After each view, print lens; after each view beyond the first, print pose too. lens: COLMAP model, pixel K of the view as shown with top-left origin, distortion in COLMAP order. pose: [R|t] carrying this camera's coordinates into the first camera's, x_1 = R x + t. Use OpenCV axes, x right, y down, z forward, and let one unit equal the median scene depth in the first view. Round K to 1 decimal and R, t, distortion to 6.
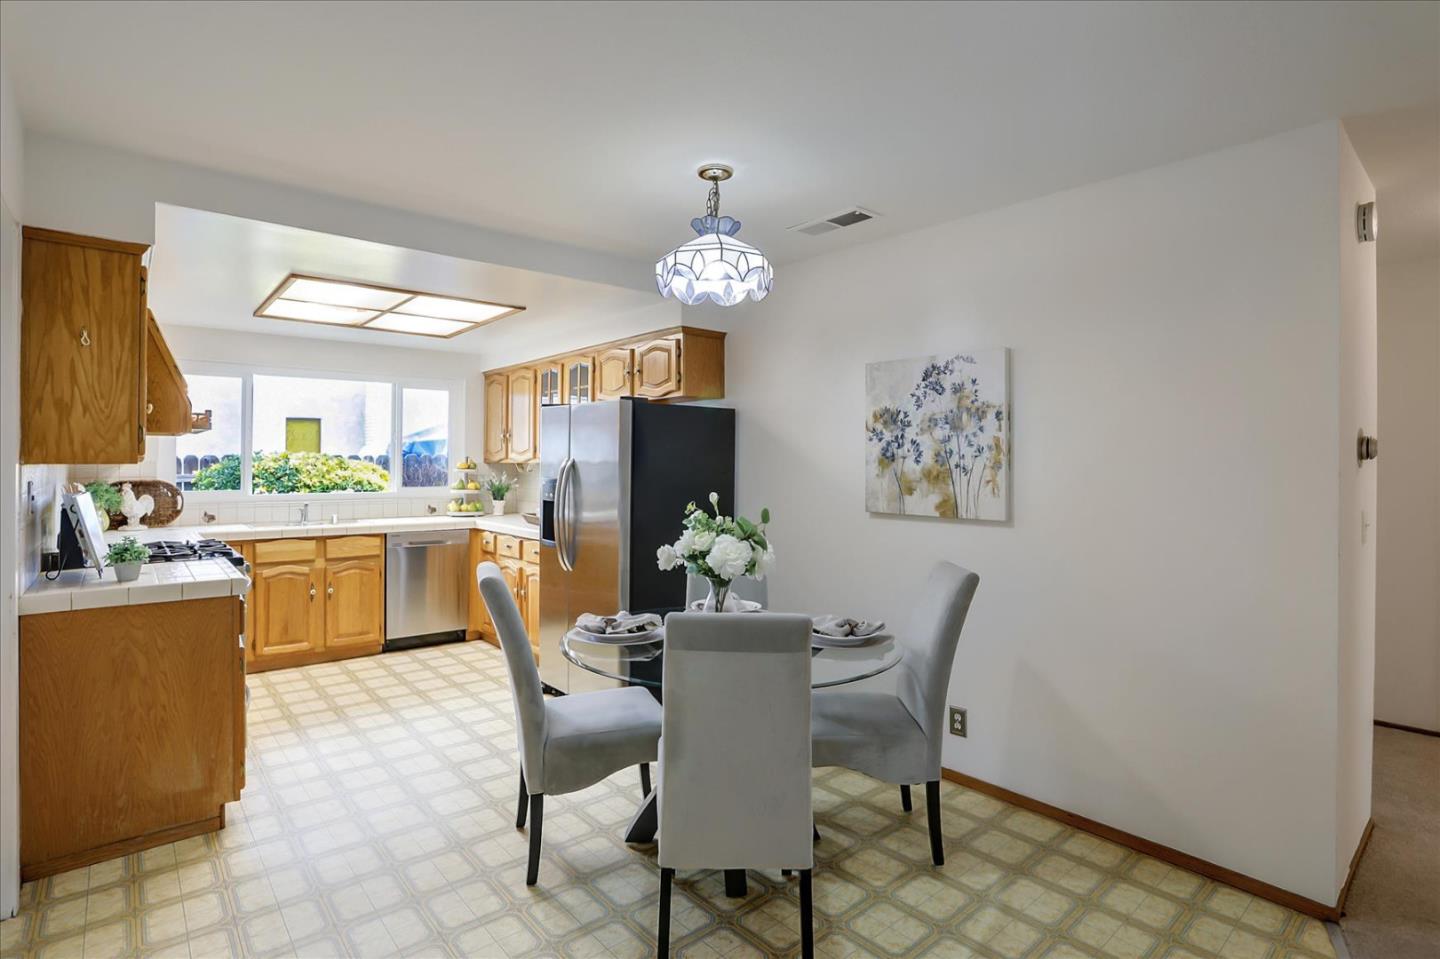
lens RADIAL K [[703.8, 0, 709.9], [0, 703.8, 459.1], [0, 0, 1]] dist [-0.081366, 0.029619]
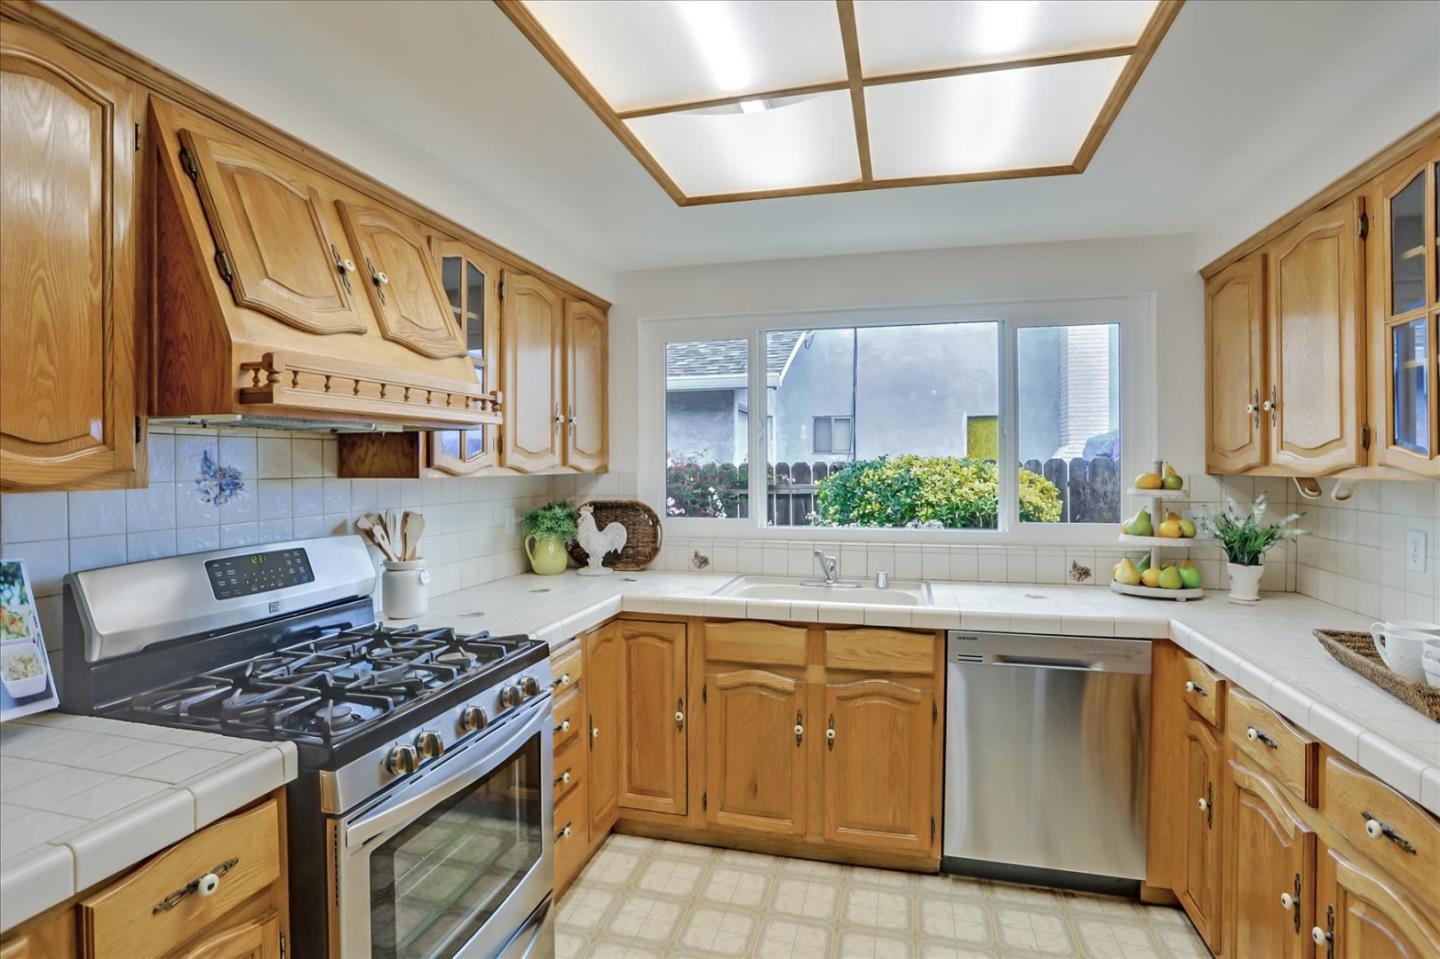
lens RADIAL K [[699.5, 0, 716.2], [0, 699.5, 466.1], [0, 0, 1]] dist [-0.072692, 0.029350]
pose [[0.555500, -0.004064, -0.831507, -0.174426], [0.008870, 0.999960, 0.001038, -0.003860], [0.831470, -0.007952, 0.555513, 0.631952]]
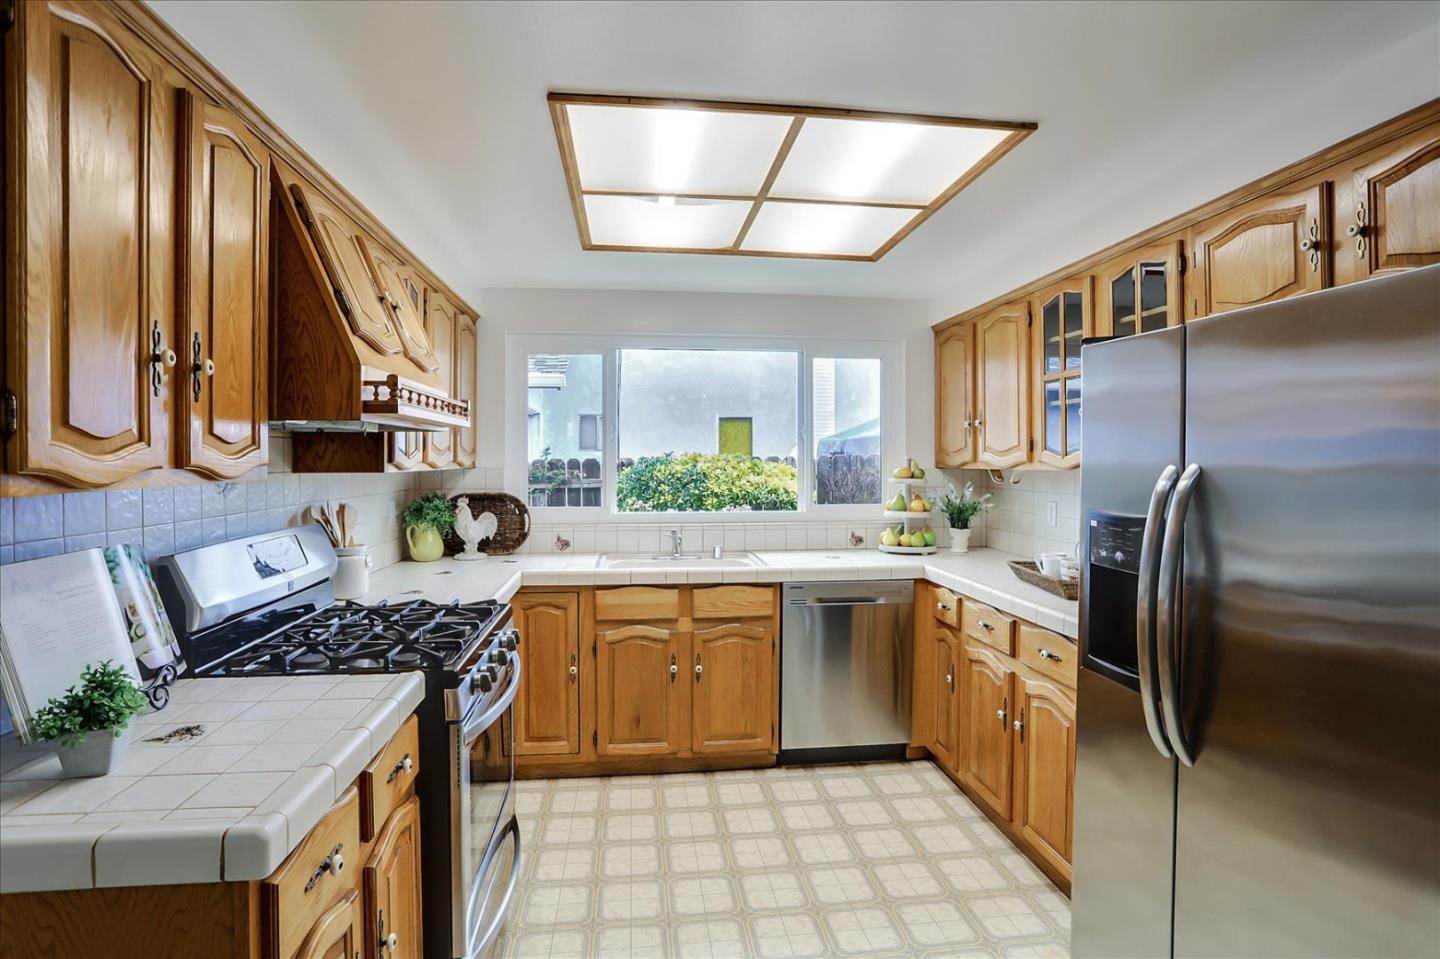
lens RADIAL K [[703.8, 0, 709.9], [0, 703.8, 459.1], [0, 0, 1]] dist [-0.081366, 0.029619]
pose [[0.820776, -0.005842, -0.571220, -0.161865], [0.007171, 0.999974, 0.000076, -0.005318], [0.571205, -0.004159, 0.820797, 0.451706]]
